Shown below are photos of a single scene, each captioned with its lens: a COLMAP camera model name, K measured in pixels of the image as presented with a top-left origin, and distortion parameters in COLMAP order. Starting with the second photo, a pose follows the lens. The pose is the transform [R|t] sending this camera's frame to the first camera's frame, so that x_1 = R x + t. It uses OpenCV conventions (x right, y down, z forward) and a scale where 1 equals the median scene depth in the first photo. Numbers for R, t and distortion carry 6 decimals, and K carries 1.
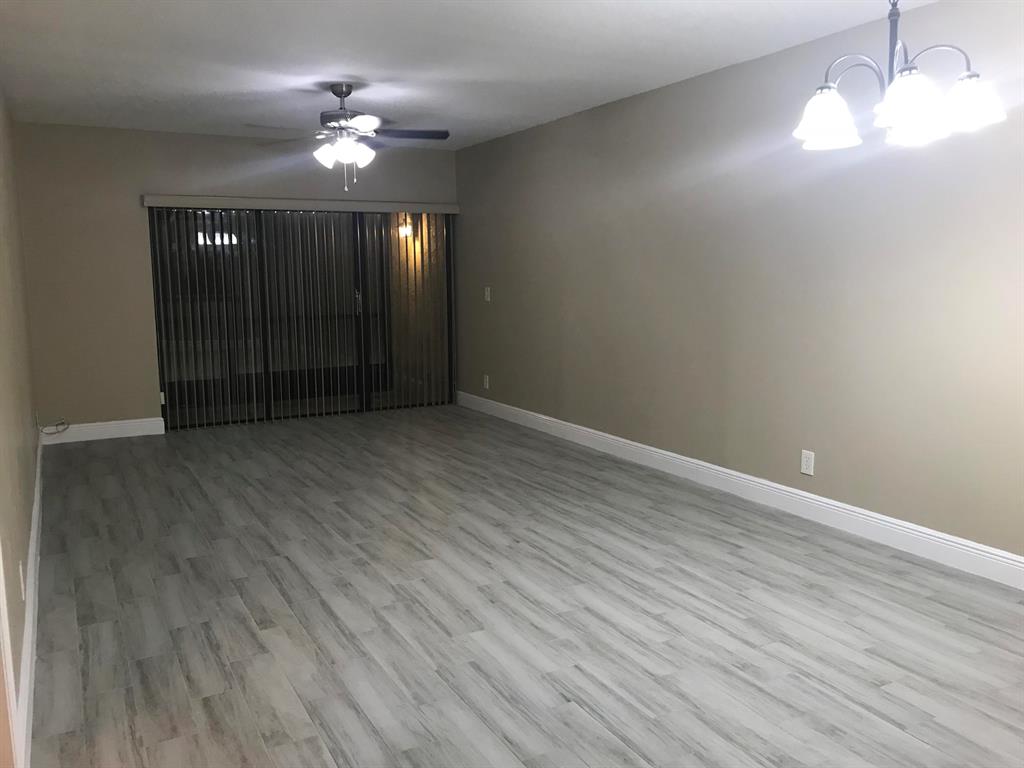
lens RADIAL K [[847.6, 0, 512.4], [0, 847.6, 382.1], [0, 0, 1]] dist [0.033001, 0.012388]
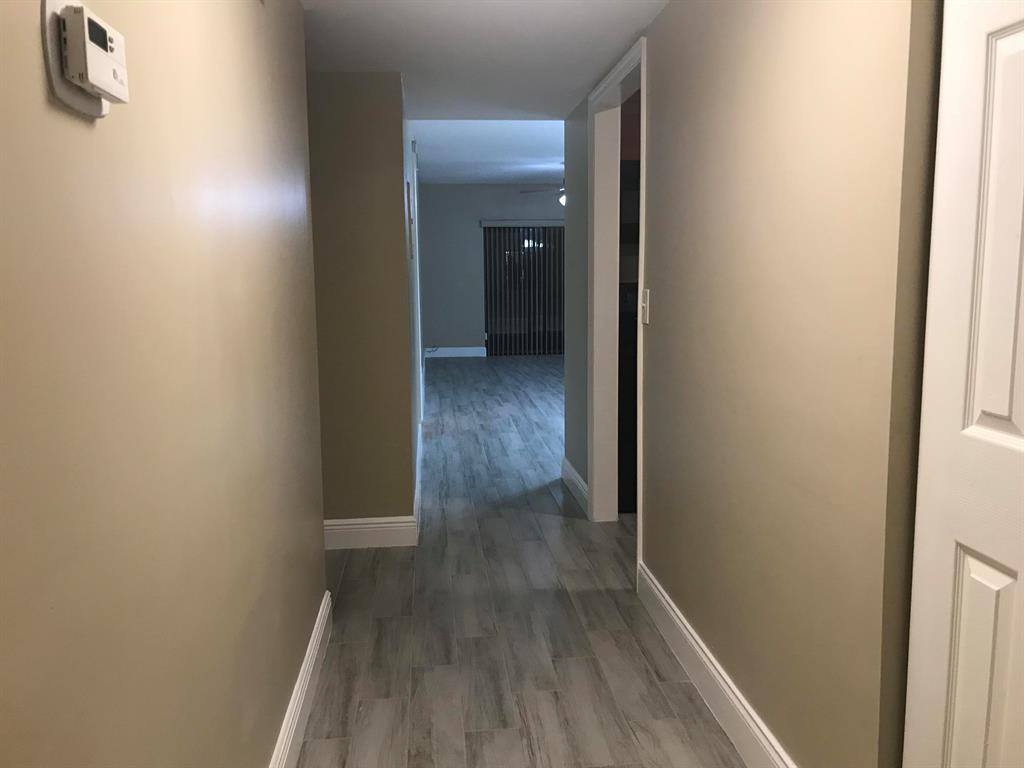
lens RADIAL K [[847.6, 0, 513.1], [0, 847.6, 385.9], [0, 0, 1]] dist [0.033001, 0.012388]
pose [[0.924544, 0.060380, -0.376262, 0.309630], [-0.059153, 0.998139, 0.014826, 0.095133], [0.376457, 0.008550, 0.926395, -0.602175]]
